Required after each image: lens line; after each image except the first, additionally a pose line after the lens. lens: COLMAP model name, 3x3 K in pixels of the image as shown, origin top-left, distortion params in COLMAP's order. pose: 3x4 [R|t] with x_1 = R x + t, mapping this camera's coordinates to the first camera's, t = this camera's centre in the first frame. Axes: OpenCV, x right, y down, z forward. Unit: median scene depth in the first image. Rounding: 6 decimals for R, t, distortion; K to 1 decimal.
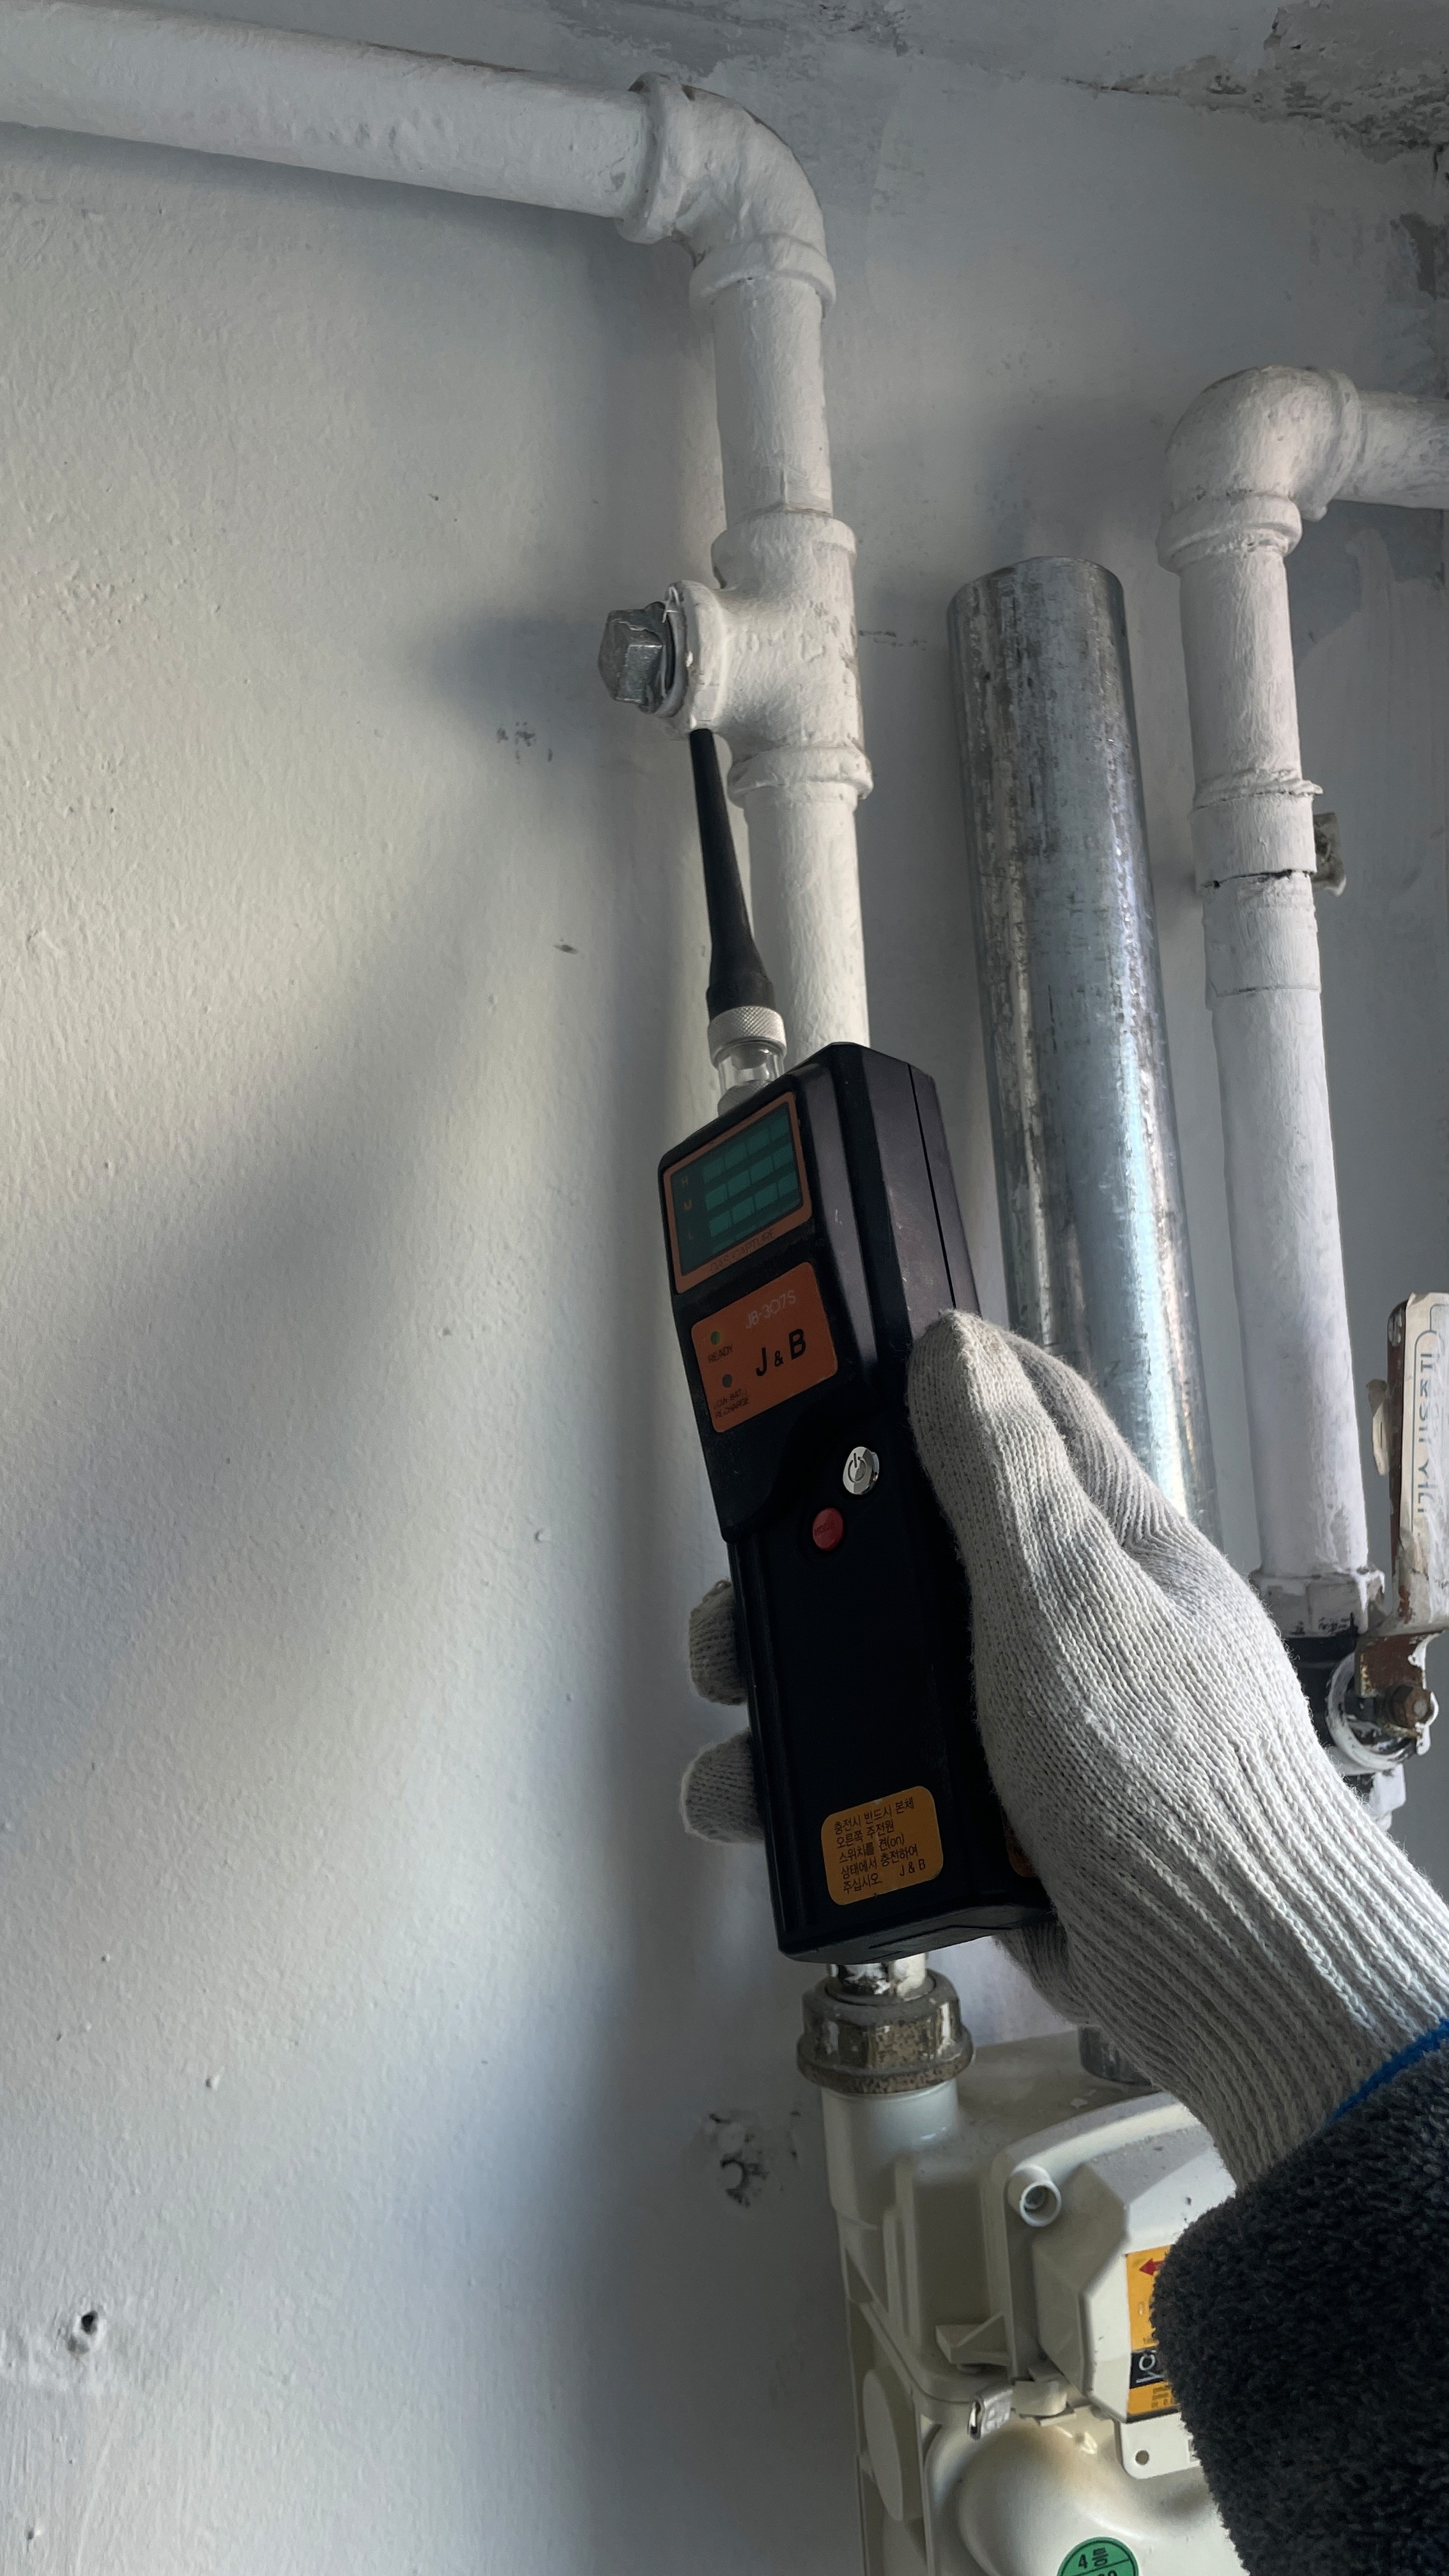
lens RADIAL K [[2073.9, 0, 705.1], [0, 2073.9, 1344.3], [0, 0, 1]] dist [0.102687, -0.133904]
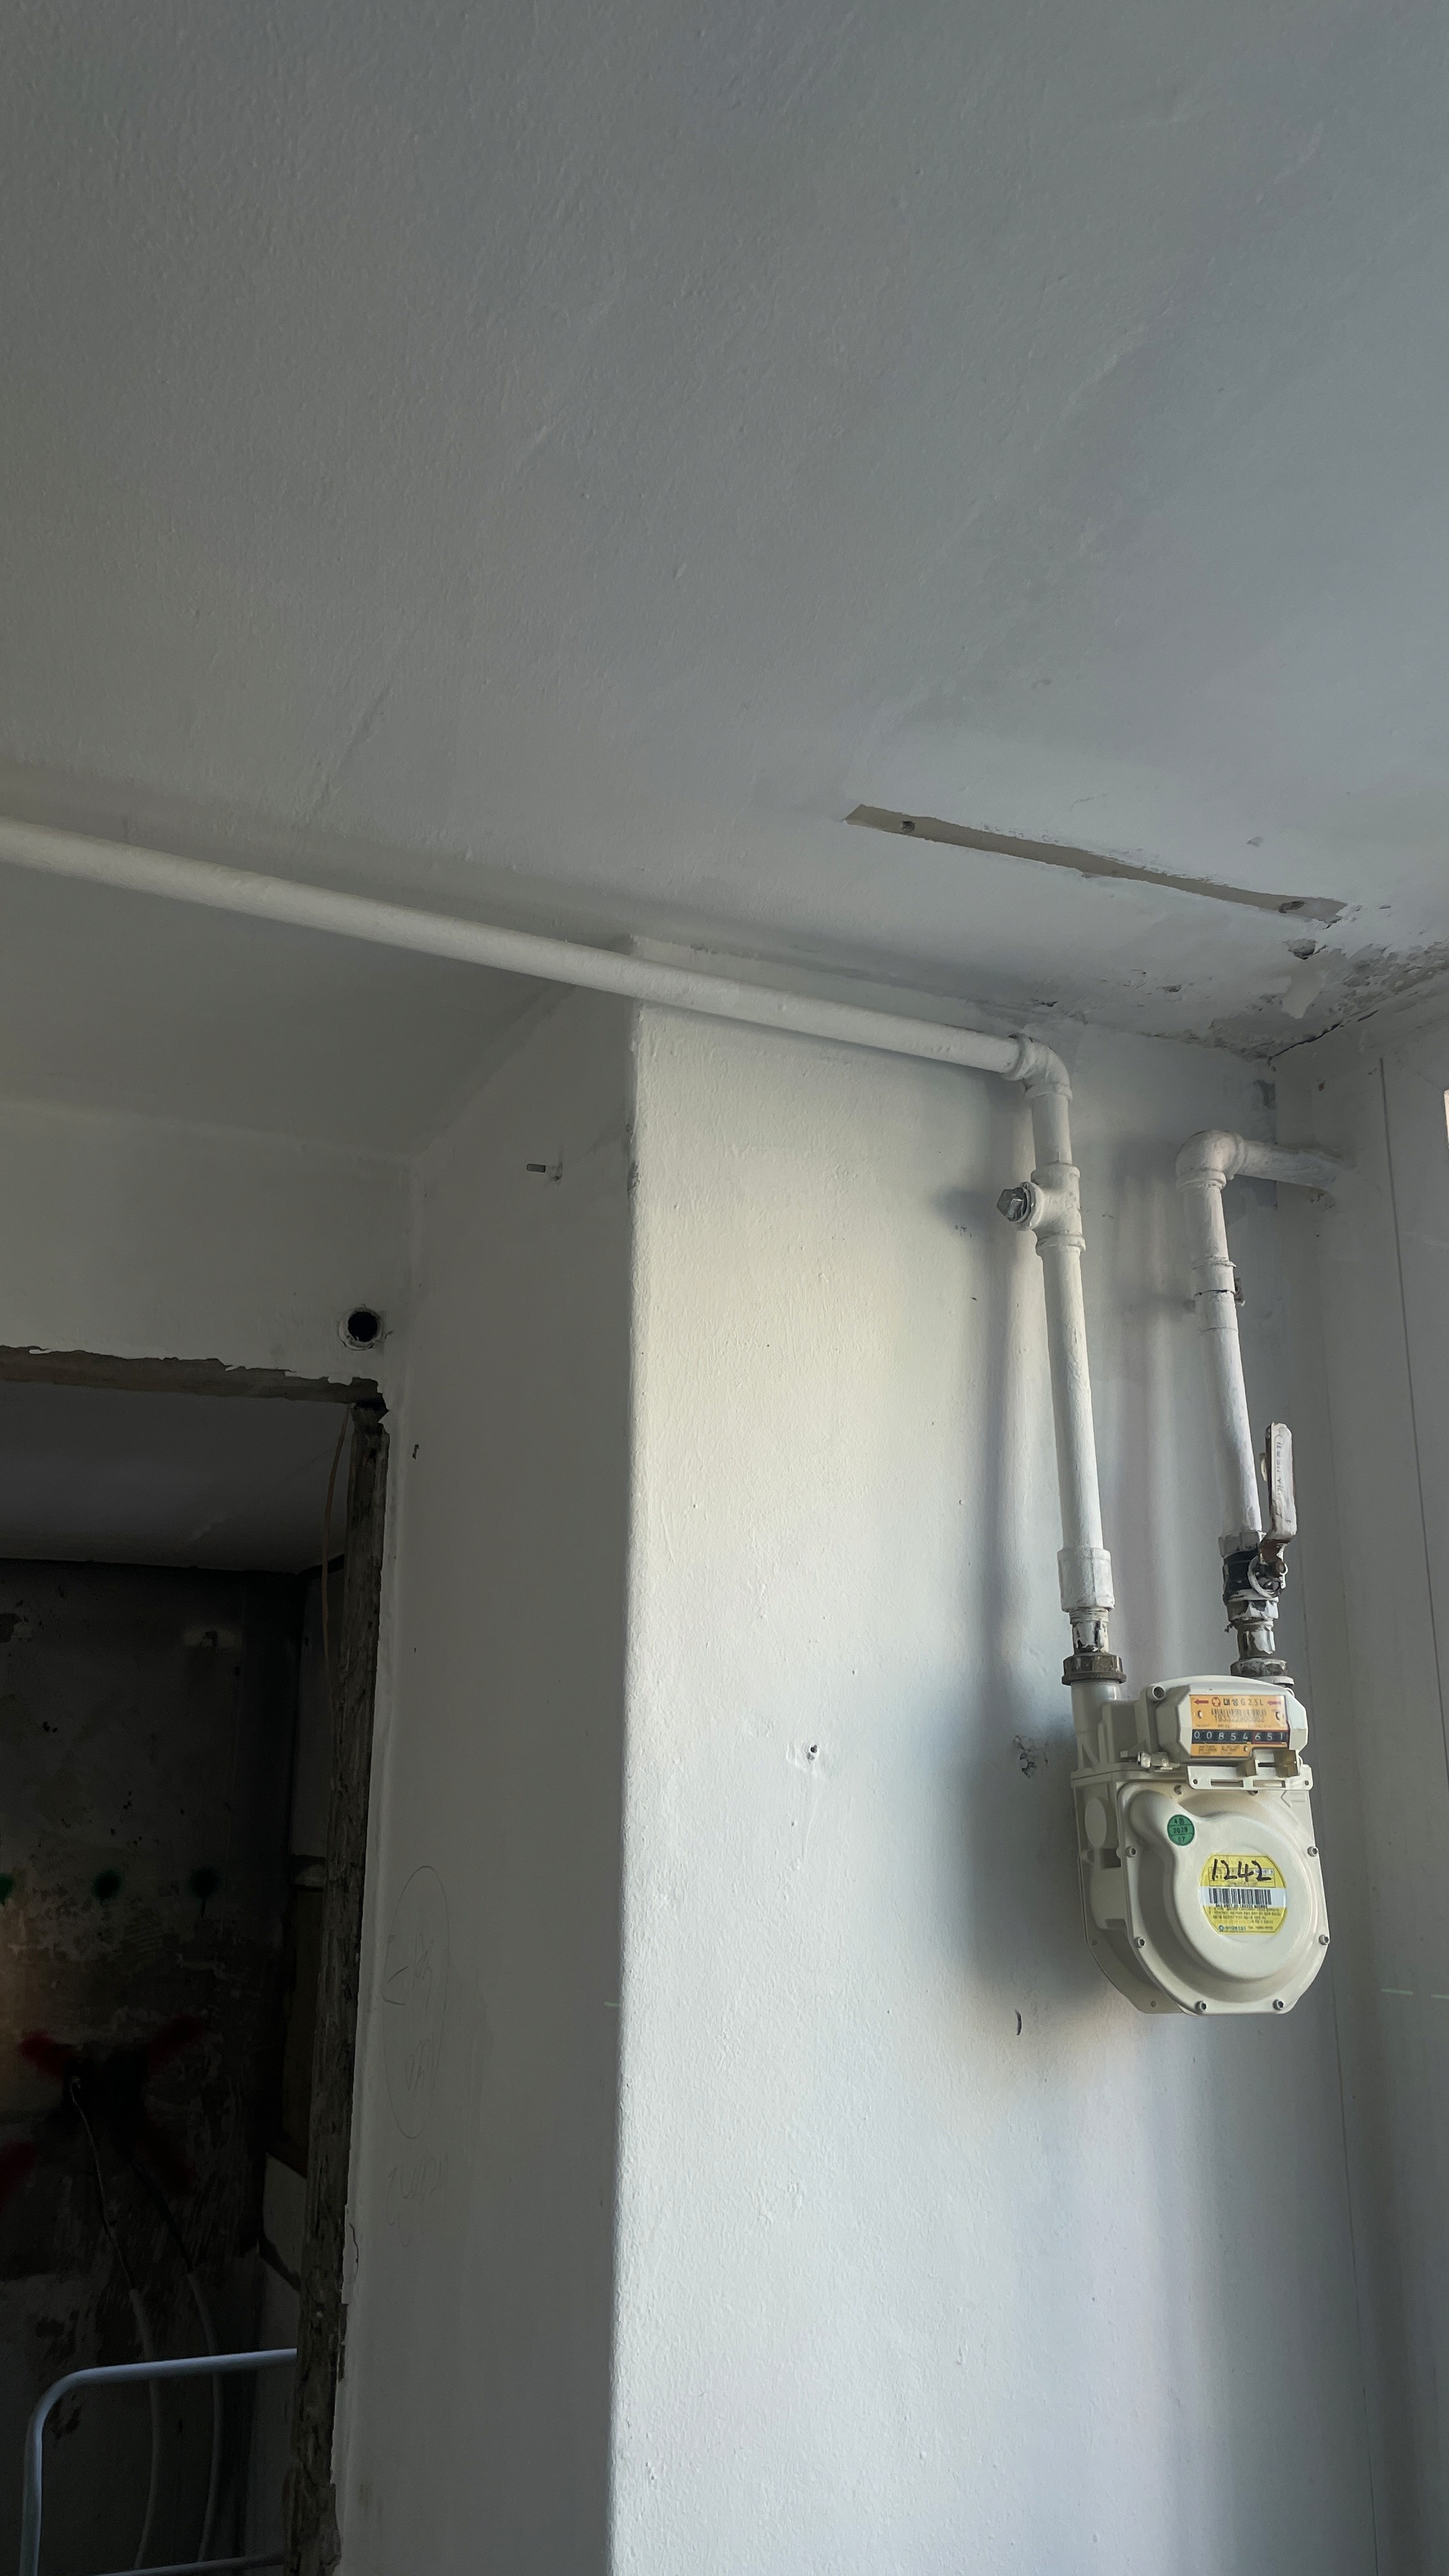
lens RADIAL K [[2073.9, 0, 705.1], [0, 2073.9, 1344.3], [0, 0, 1]] dist [0.102687, -0.133904]
pose [[0.997325, 0.062344, 0.038157, -0.562317], [-0.048030, 0.952468, -0.300830, 0.772616], [-0.055098, 0.298193, 0.952914, -1.738971]]
